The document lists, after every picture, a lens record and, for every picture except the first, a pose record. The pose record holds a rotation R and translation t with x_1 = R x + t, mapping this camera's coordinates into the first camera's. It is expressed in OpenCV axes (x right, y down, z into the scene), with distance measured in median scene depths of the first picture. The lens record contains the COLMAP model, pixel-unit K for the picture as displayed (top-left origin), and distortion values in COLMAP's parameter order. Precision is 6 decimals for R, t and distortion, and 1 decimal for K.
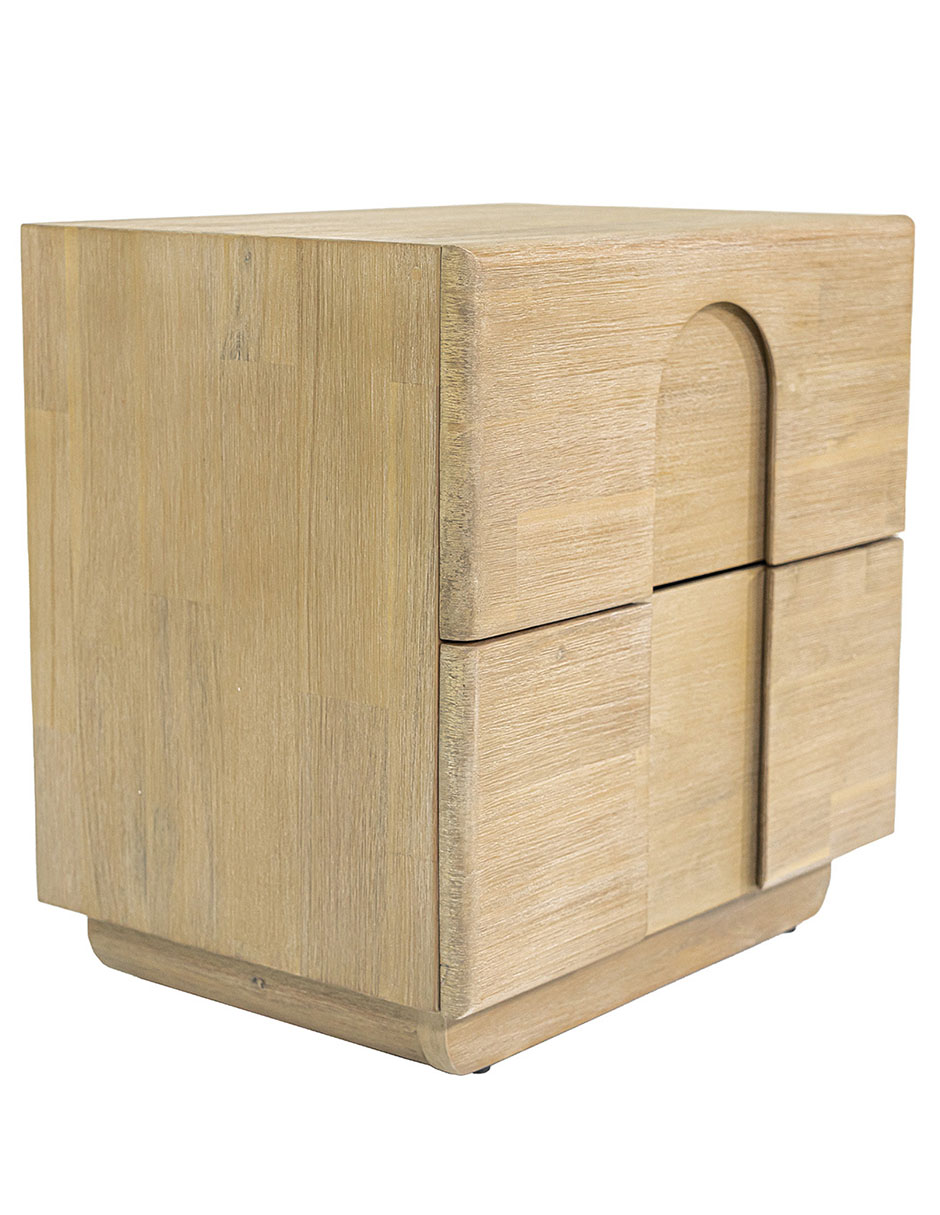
lens RADIAL K [[2615.2, 0, 470.0], [0, 2615.2, 607.5], [0, 0, 1]] dist [-0.002655, -0.017850]
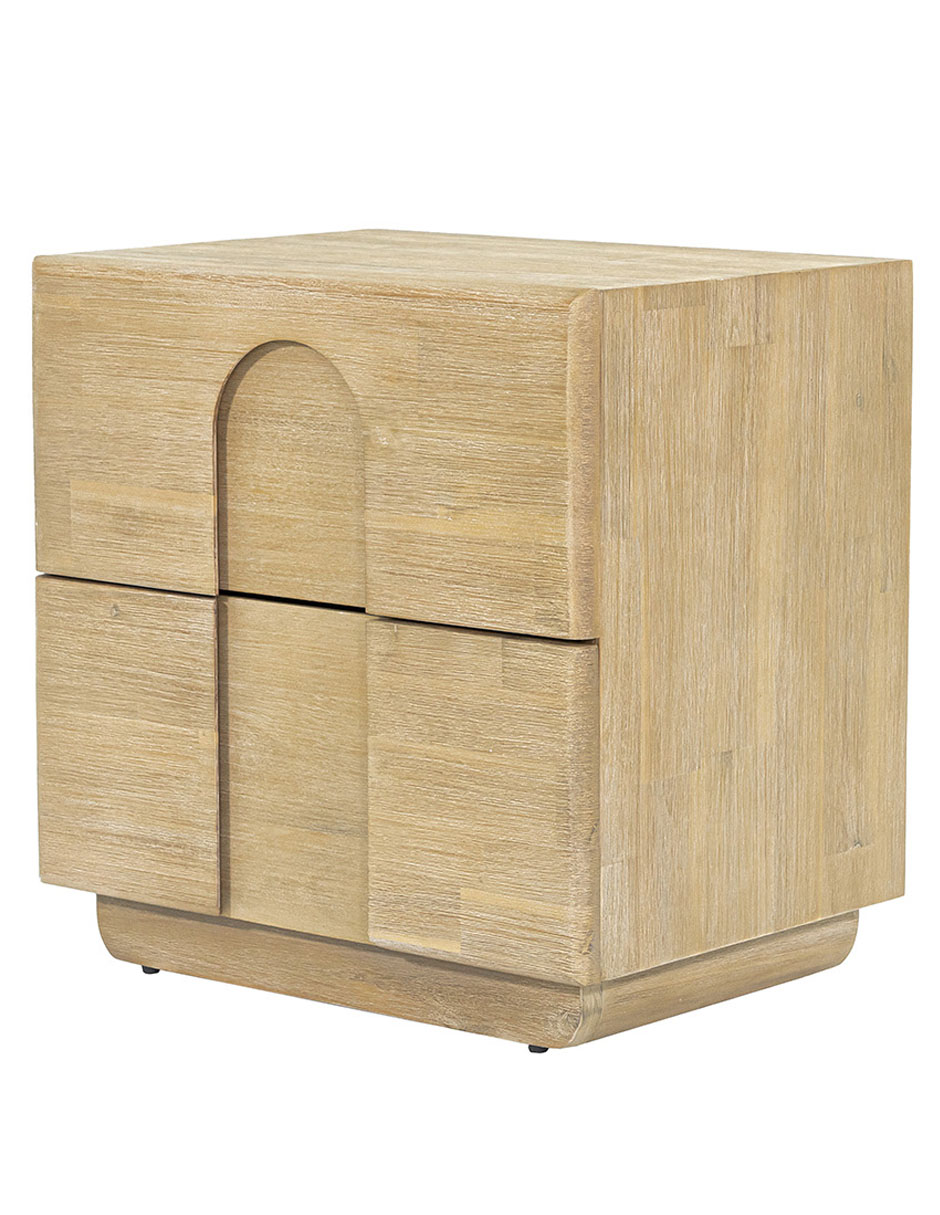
lens RADIAL K [[4536.5, 0, 470.0], [0, 4536.5, 607.5], [0, 0, 1]] dist [-0.064177, 0.110393]
pose [[-0.024702, 0.146316, -0.988929, 1.941658], [-0.190166, 0.970481, 0.148337, -0.300565], [0.981441, 0.191725, 0.003852, 1.092417]]
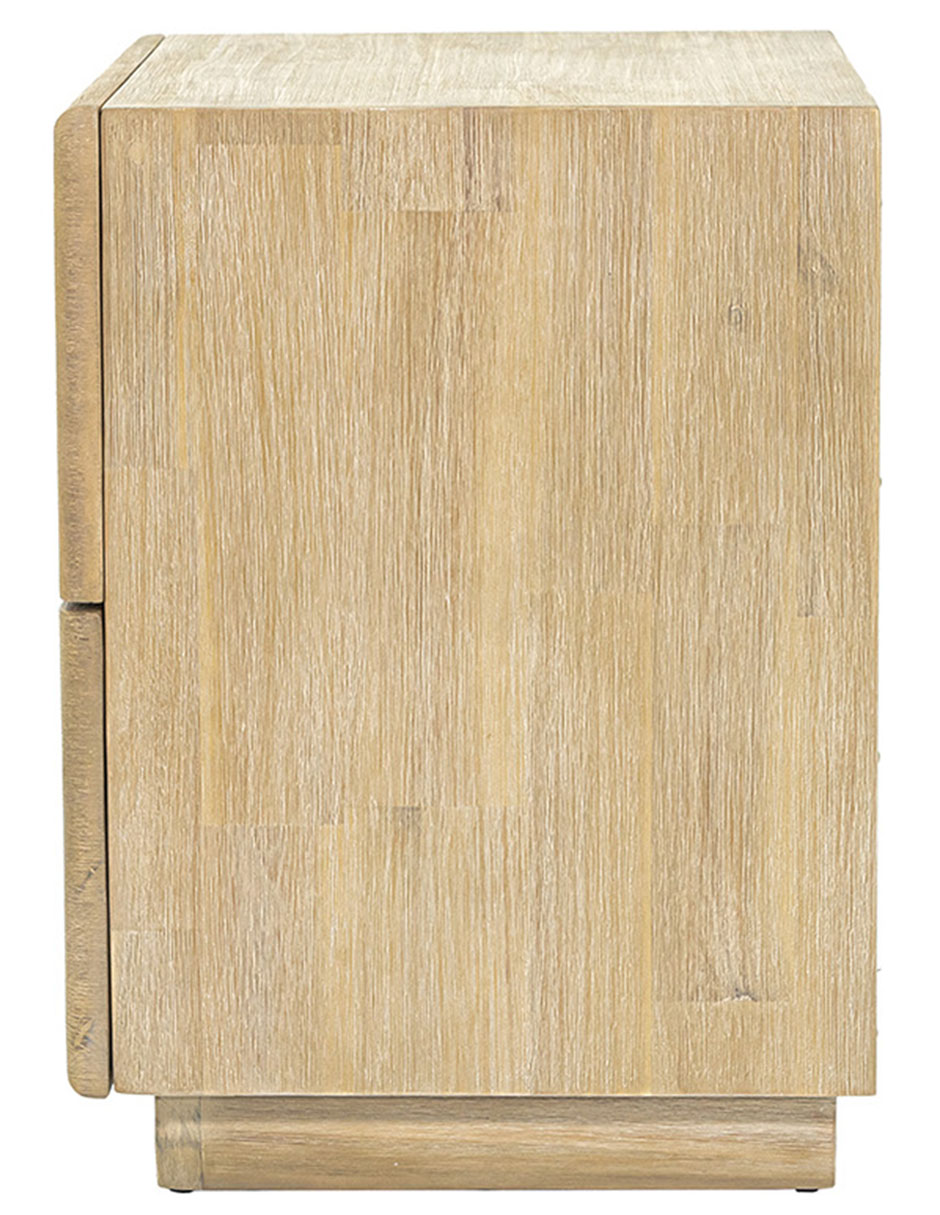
lens RADIAL K [[4536.5, 0, 470.0], [0, 4536.5, 607.5], [0, 0, 1]] dist [-0.064177, 0.110393]
pose [[-0.787829, 0.062951, -0.612668, 0.863499], [-0.116884, 0.961403, 0.249085, -0.359414], [0.604701, 0.267847, -0.750063, 2.166321]]
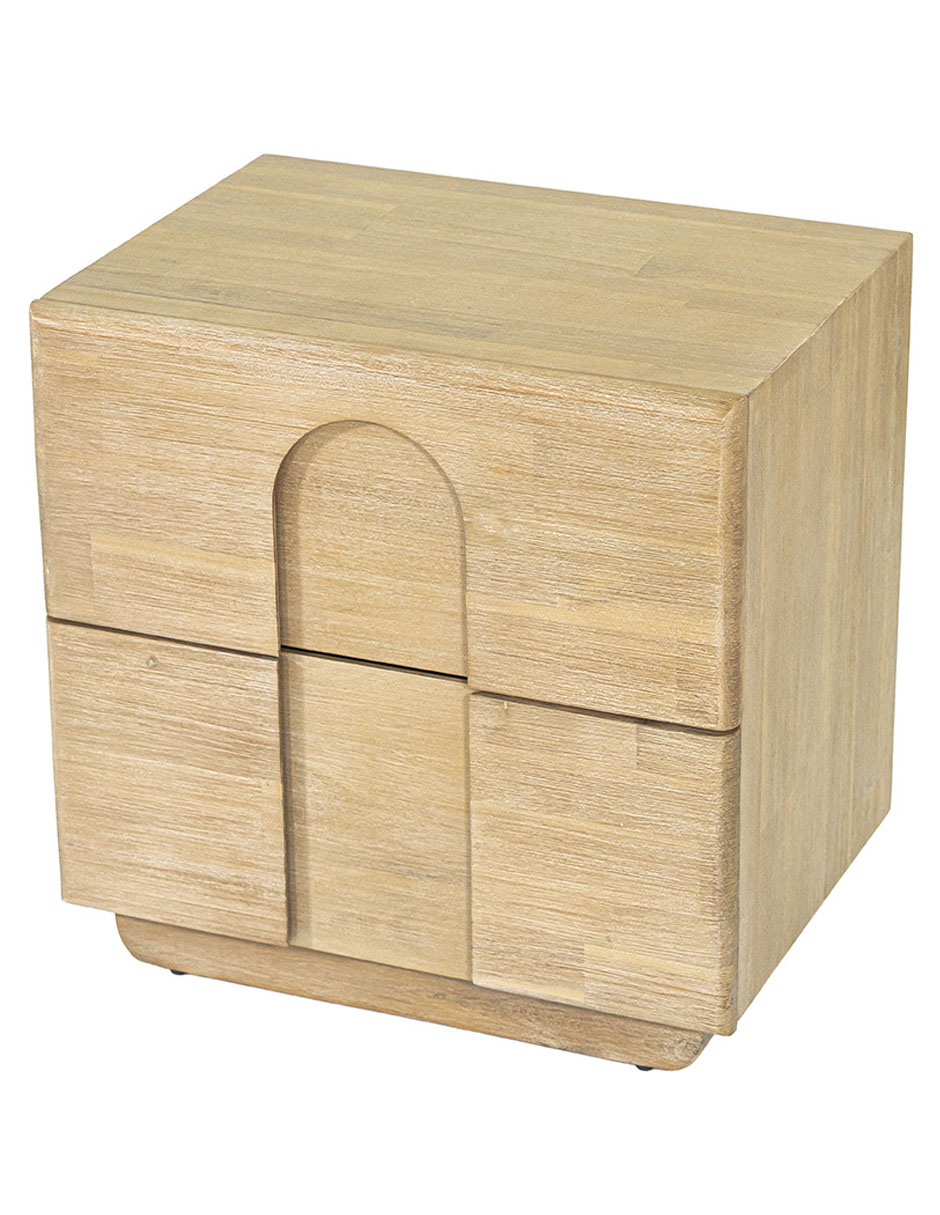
lens RADIAL K [[3865.0, 0, 470.0], [0, 3865.0, 607.5], [0, 0, 1]] dist [-0.002389, -0.094701]
pose [[0.272900, 0.385782, -0.881304, 1.478510], [-0.173367, 0.920800, 0.349387, -0.589465], [0.946292, 0.057442, 0.318169, 0.563463]]
